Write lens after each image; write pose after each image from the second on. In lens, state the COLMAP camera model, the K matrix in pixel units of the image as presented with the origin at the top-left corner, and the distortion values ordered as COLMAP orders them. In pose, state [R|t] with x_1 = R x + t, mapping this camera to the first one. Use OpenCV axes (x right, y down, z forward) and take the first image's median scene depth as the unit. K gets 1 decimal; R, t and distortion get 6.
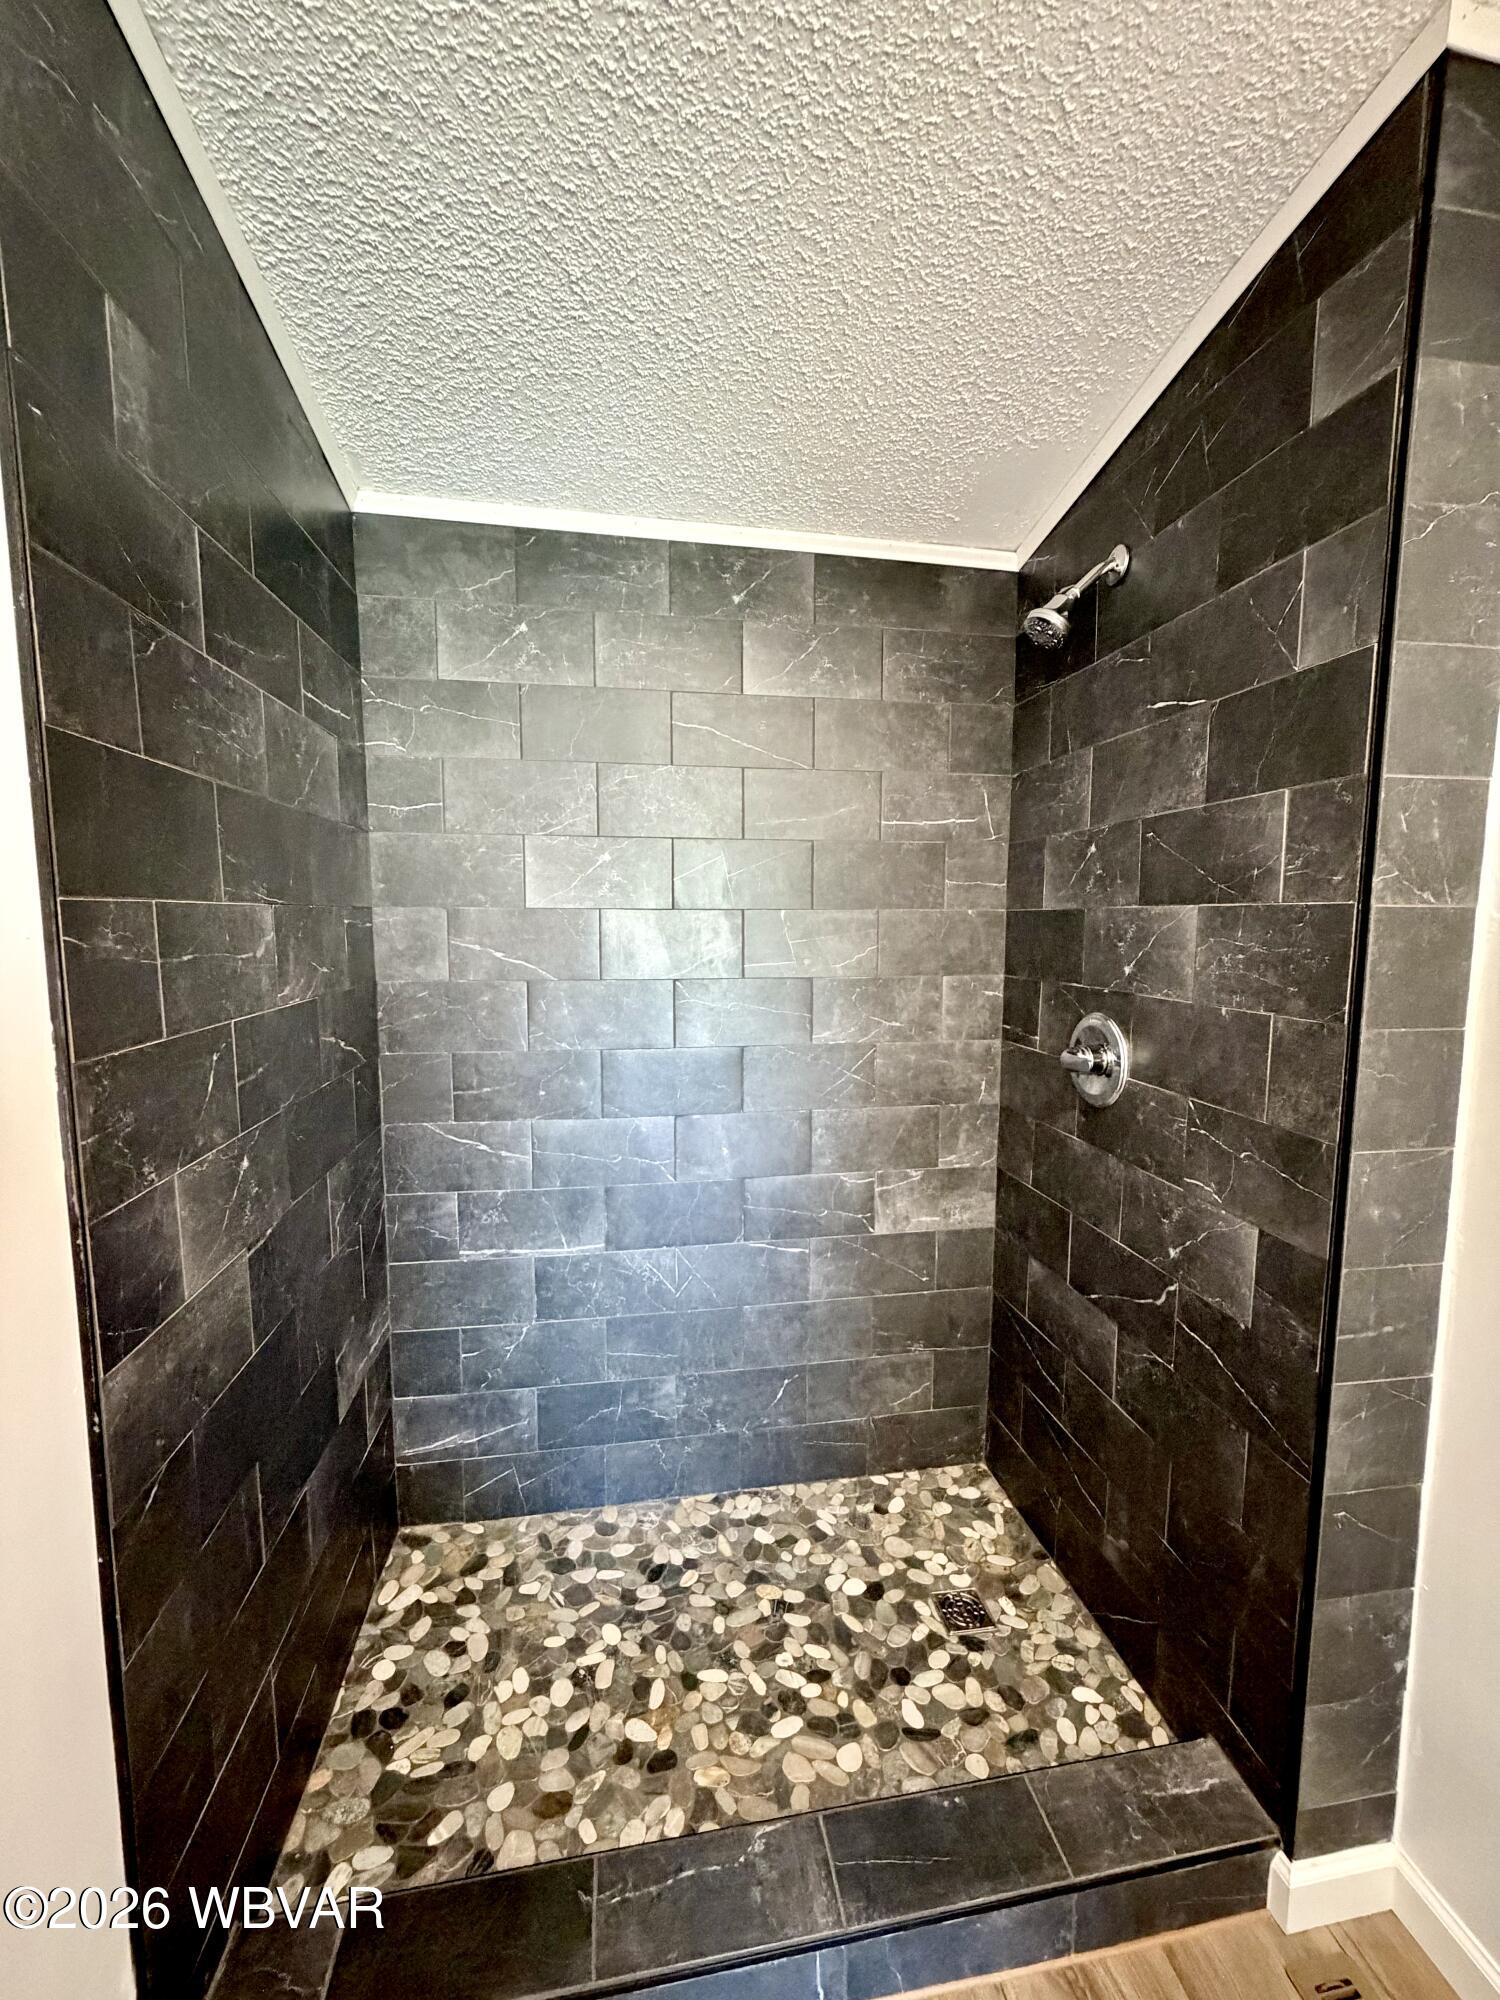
lens RADIAL K [[796.4, 0, 750.0], [0, 796.4, 1000.0], [0, 0, 1]] dist [0.001323, 0.000195]
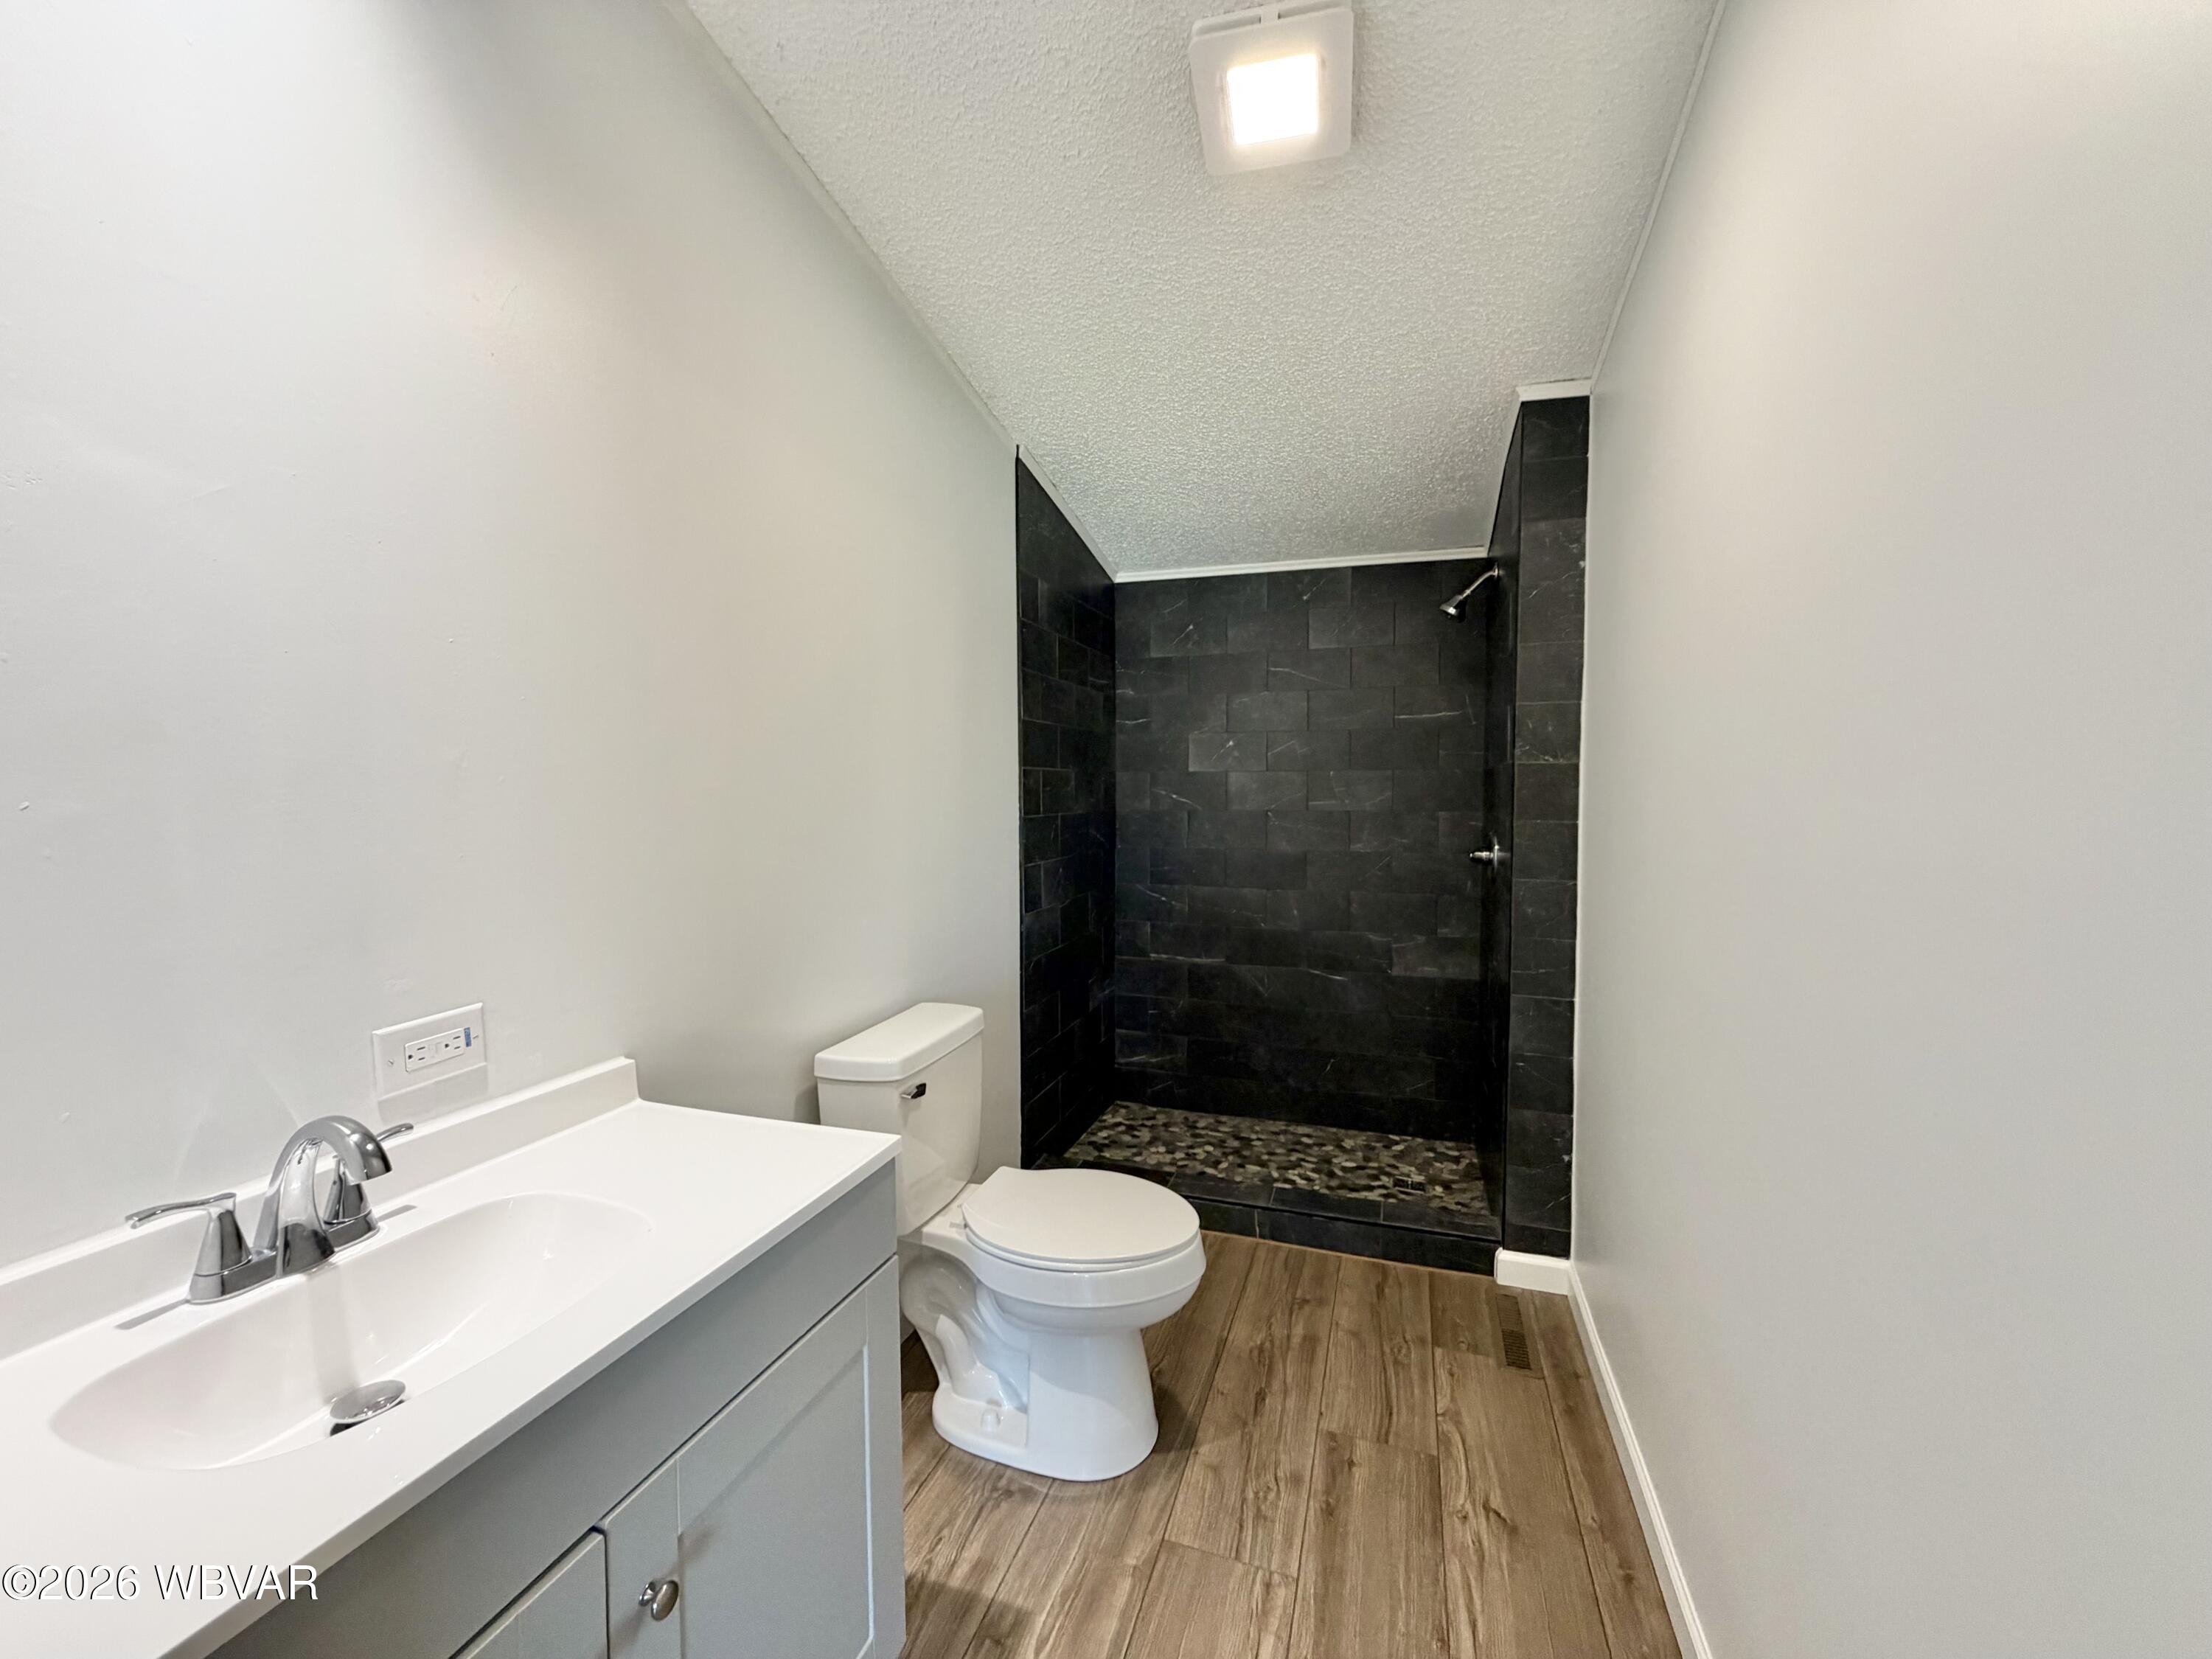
lens RADIAL K [[880.8, 0, 1104.8], [0, 880.8, 830.4], [0, 0, 1]] dist [0.001323, 0.000195]
pose [[0.881606, 0.017267, -0.471671, 0.530176], [-0.043929, 0.997995, -0.045572, 0.127054], [0.469938, 0.060897, 0.880596, -0.923009]]
